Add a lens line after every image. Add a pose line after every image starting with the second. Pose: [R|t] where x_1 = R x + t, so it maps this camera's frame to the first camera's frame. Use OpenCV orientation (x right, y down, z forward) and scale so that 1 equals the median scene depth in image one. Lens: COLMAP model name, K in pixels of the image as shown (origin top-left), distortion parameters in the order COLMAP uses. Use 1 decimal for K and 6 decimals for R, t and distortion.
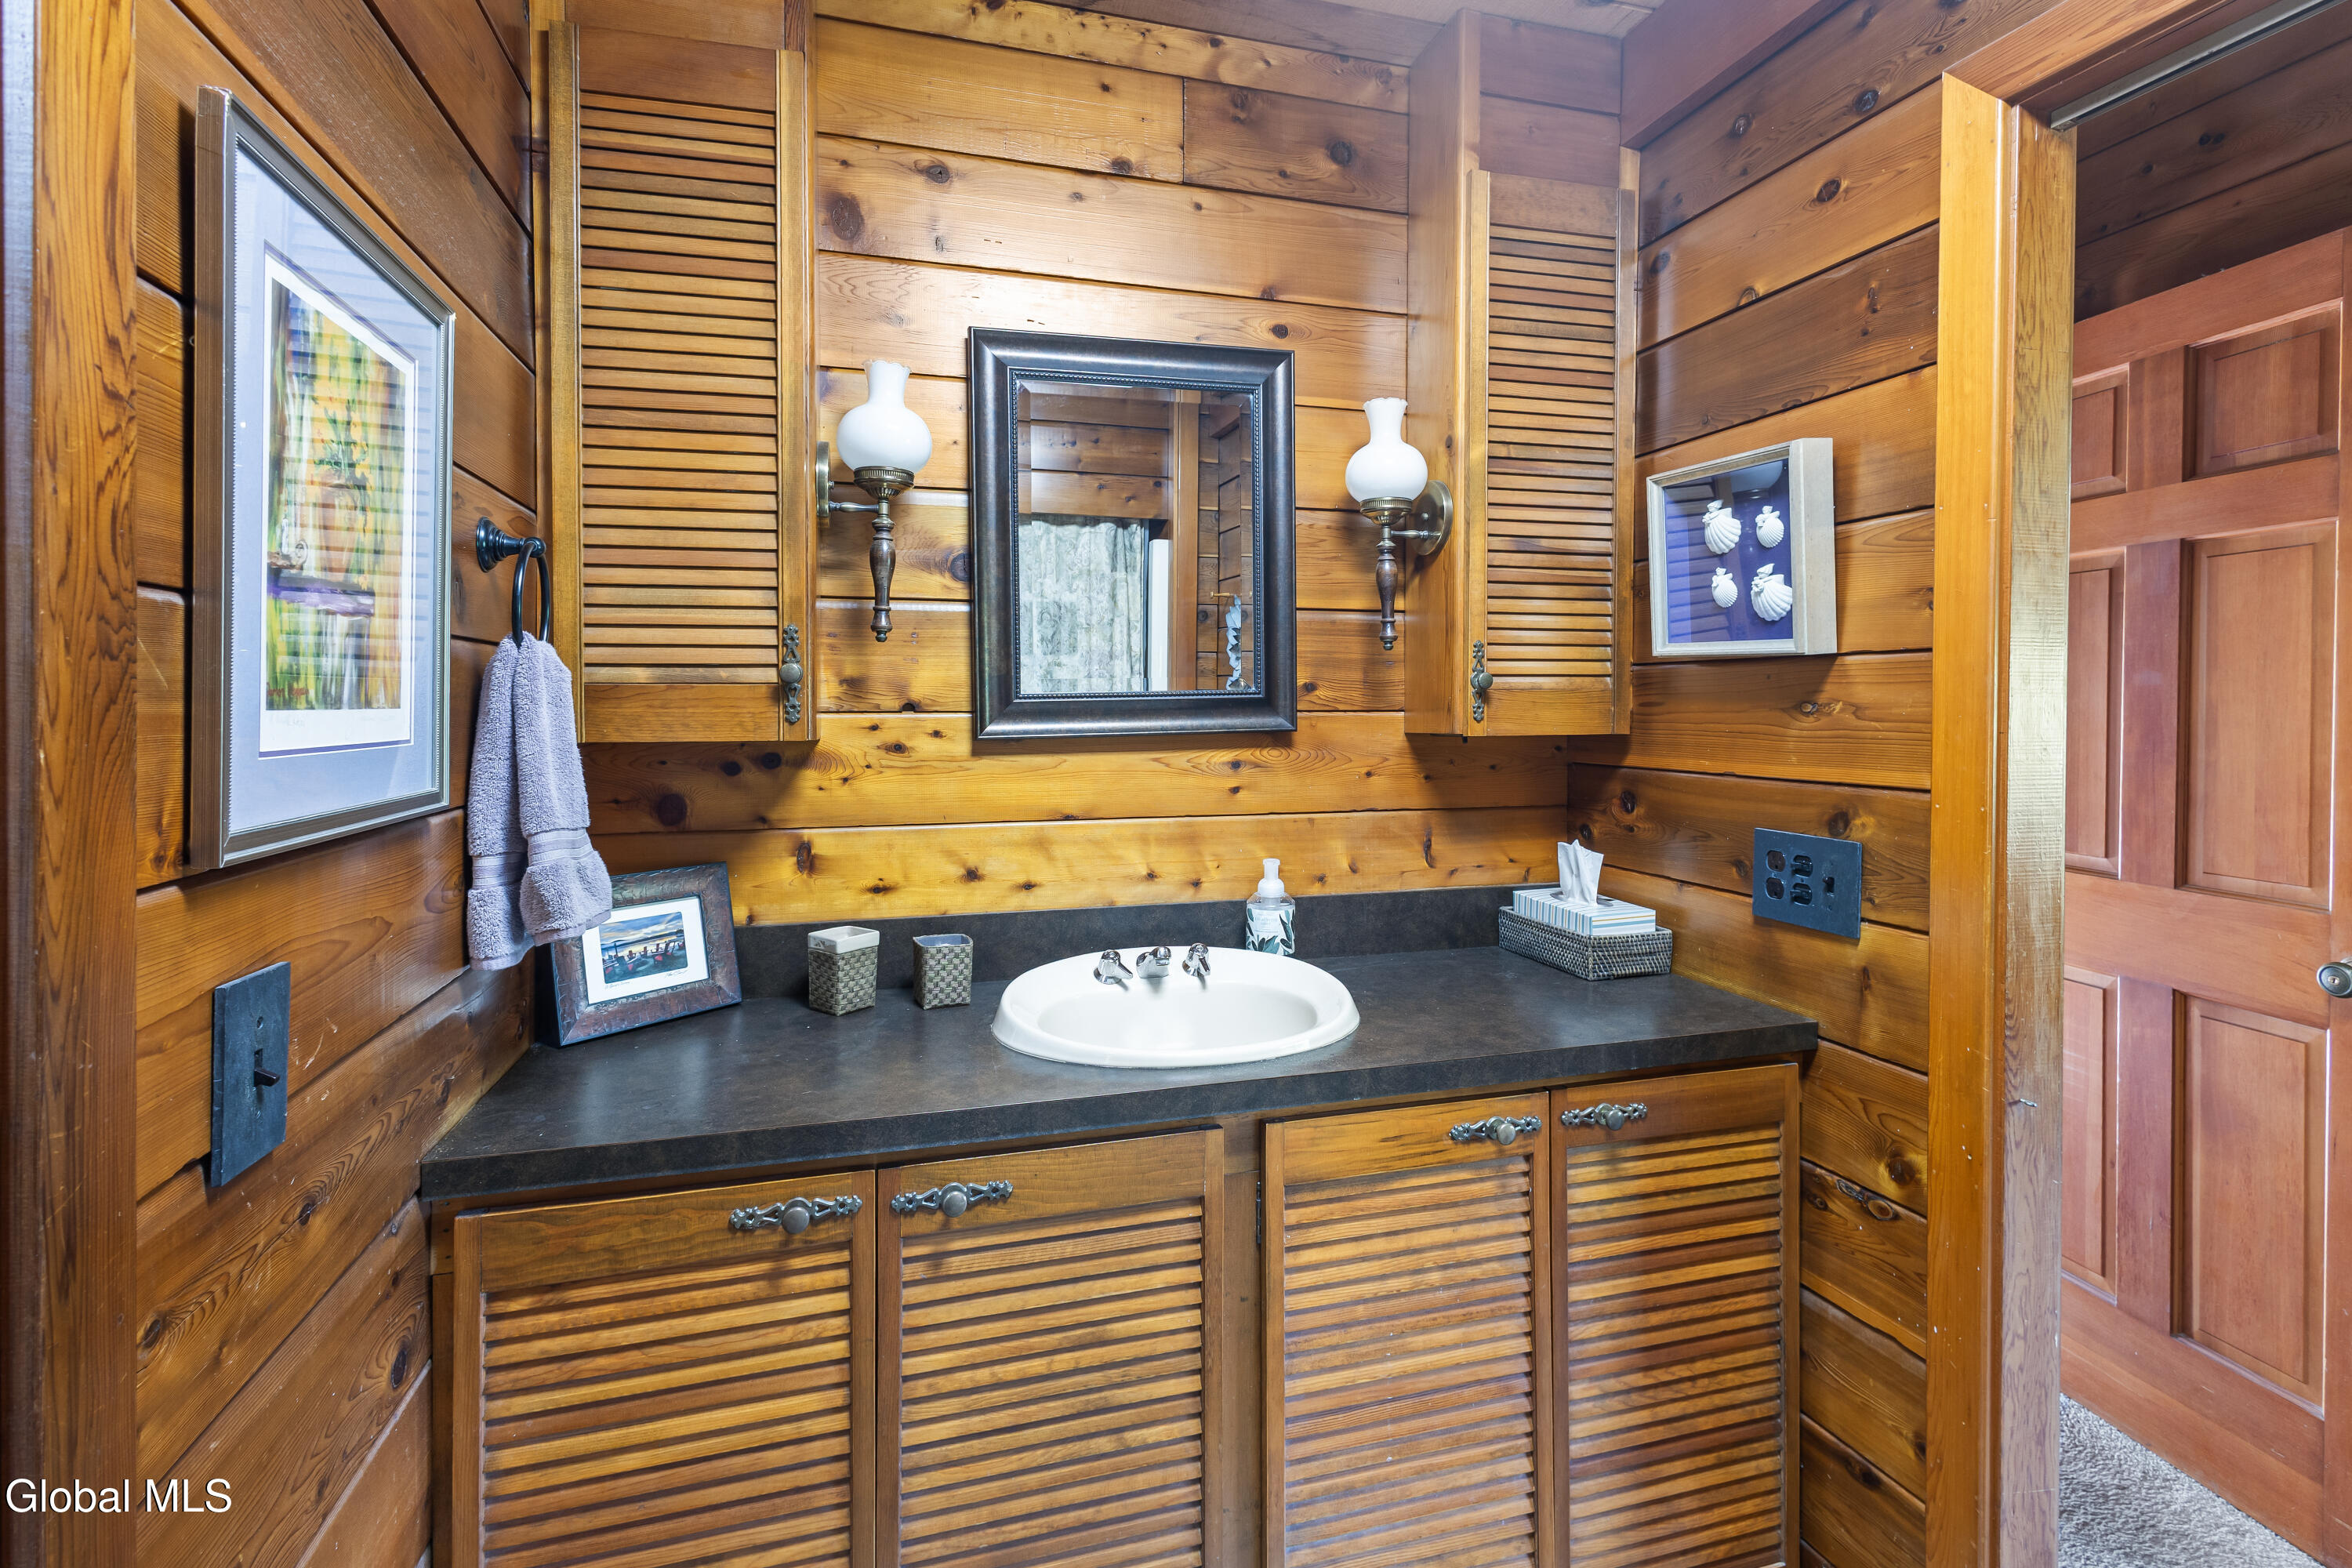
lens RADIAL K [[1110.7, 0, 1179.8], [0, 1110.7, 729.0], [0, 0, 1]] dist [0.013826, -0.000142]
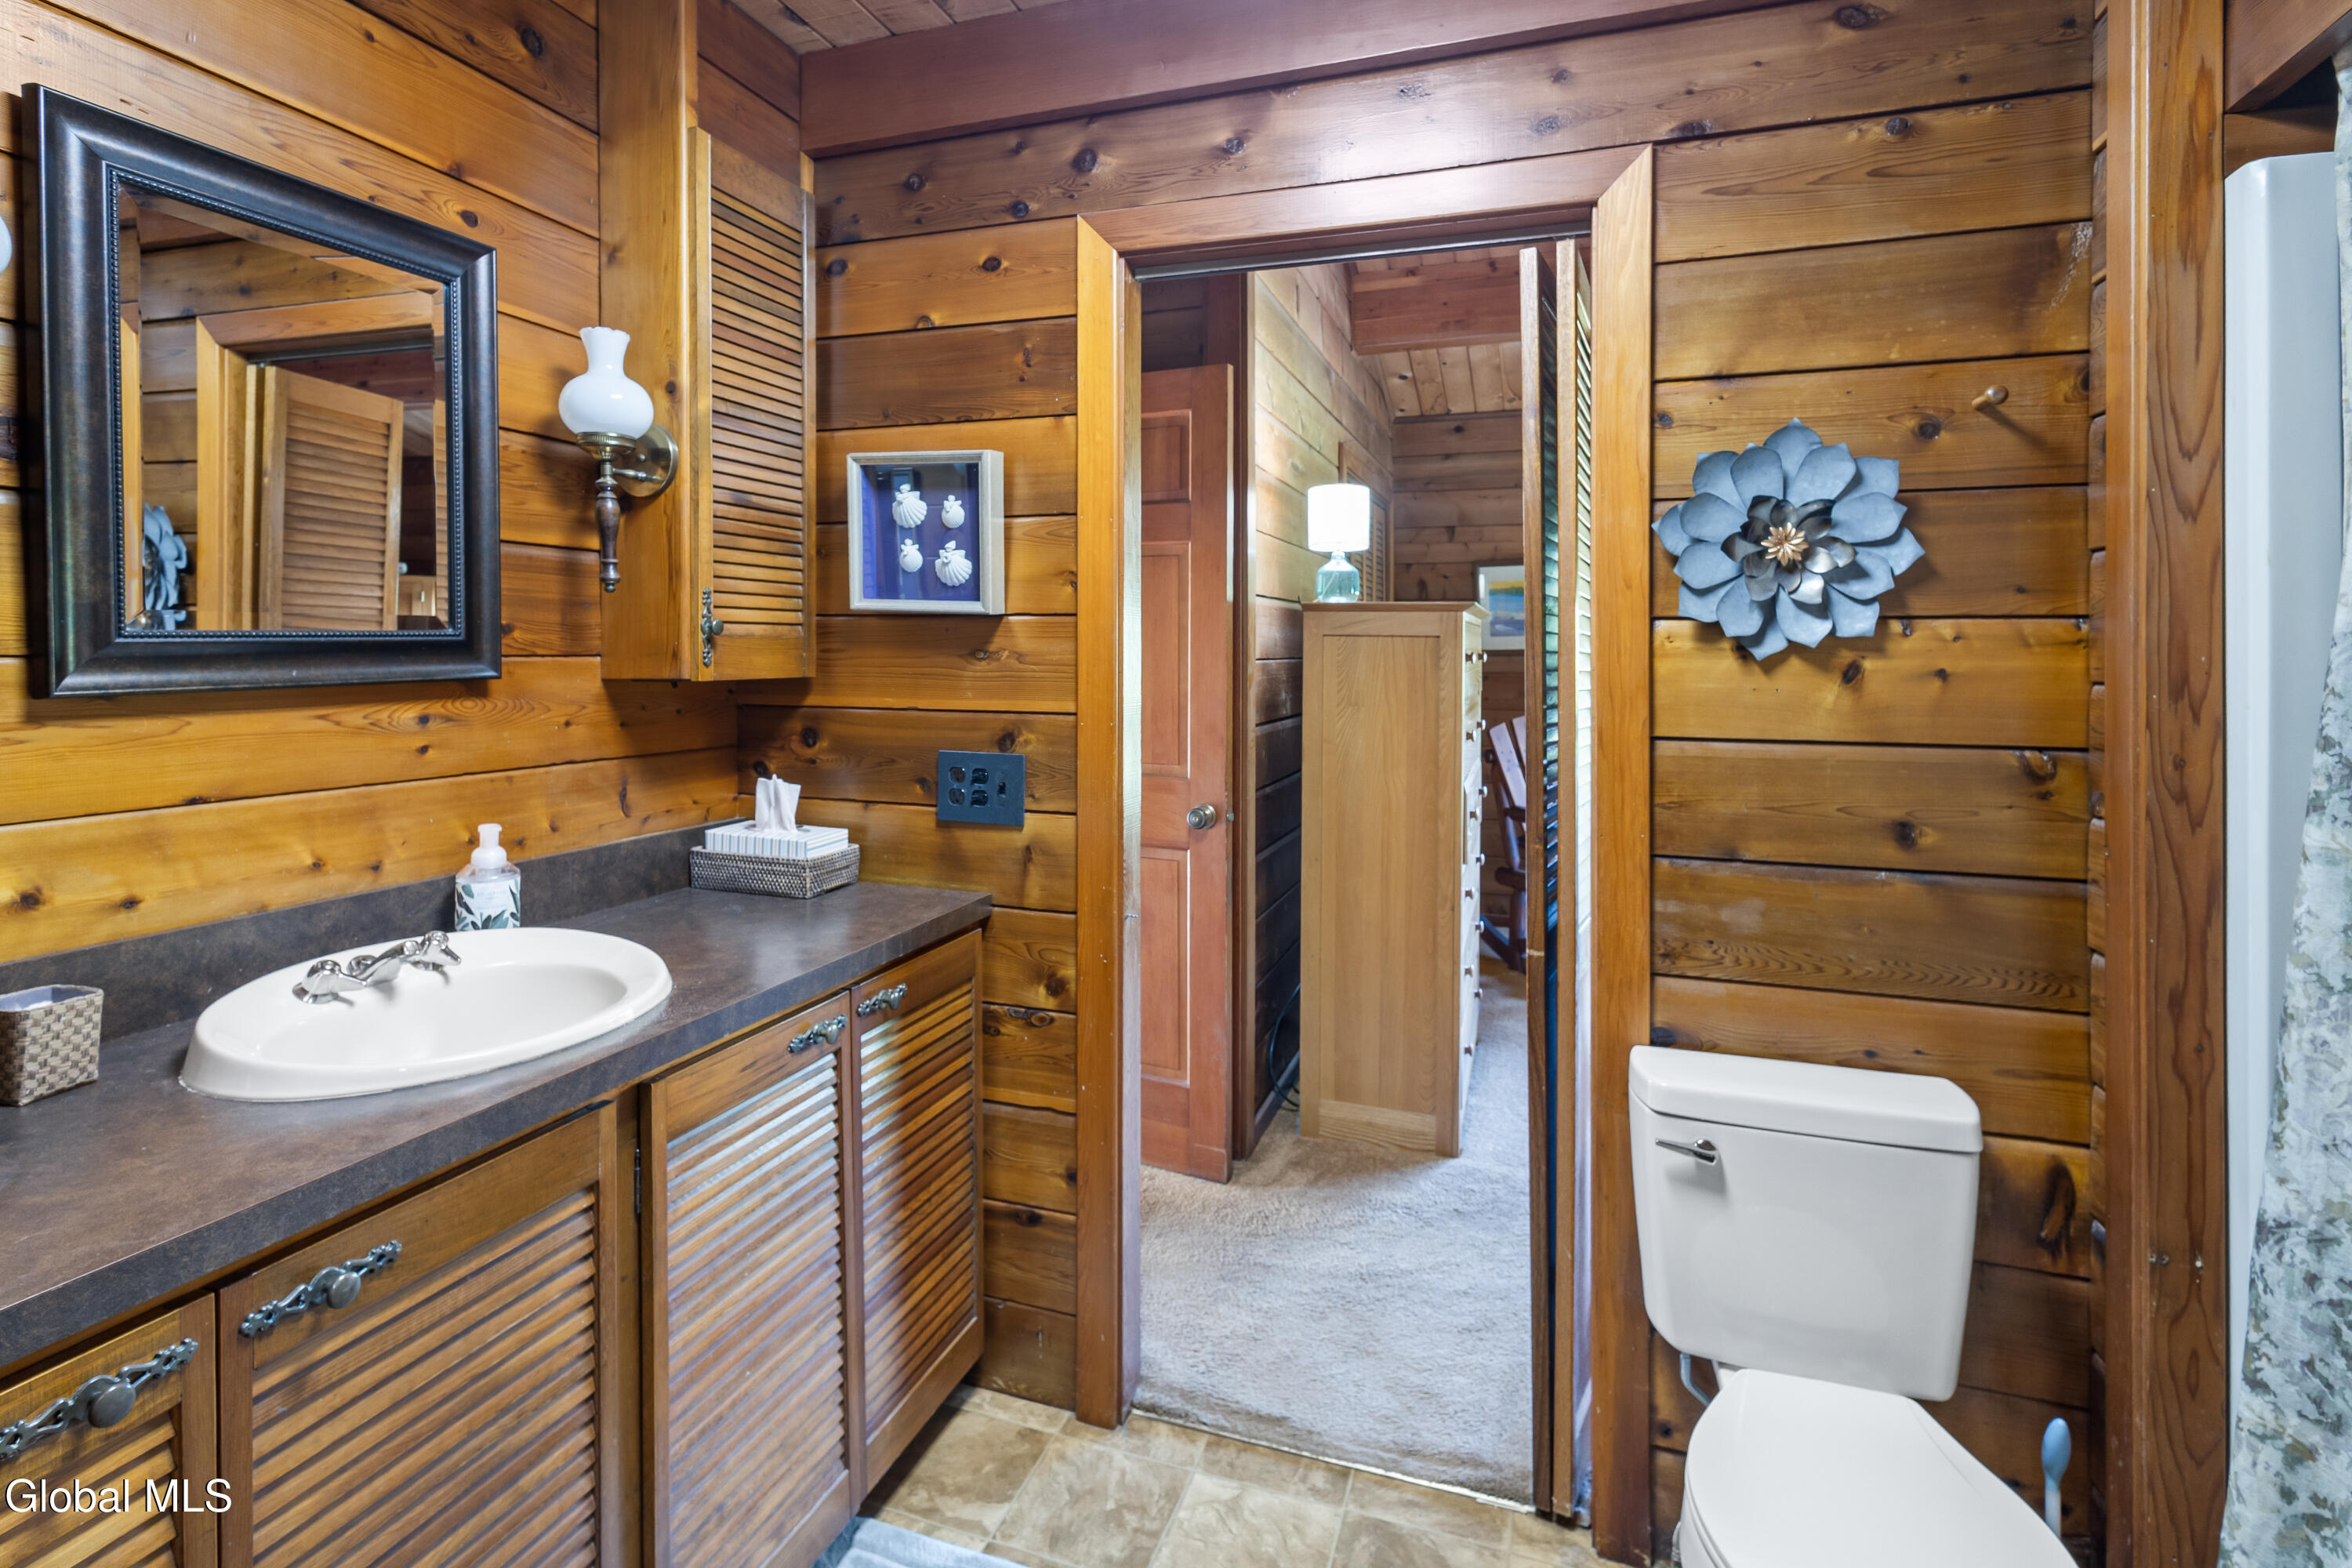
lens RADIAL K [[1130.5, 0, 1169.0], [0, 1130.5, 667.5], [0, 0, 1]] dist [0.017730, 0.000096]
pose [[0.591985, -0.006397, 0.805924, -0.329321], [0.008585, 0.999962, 0.001631, -0.003939], [-0.805903, 0.005953, 0.592017, 0.036350]]
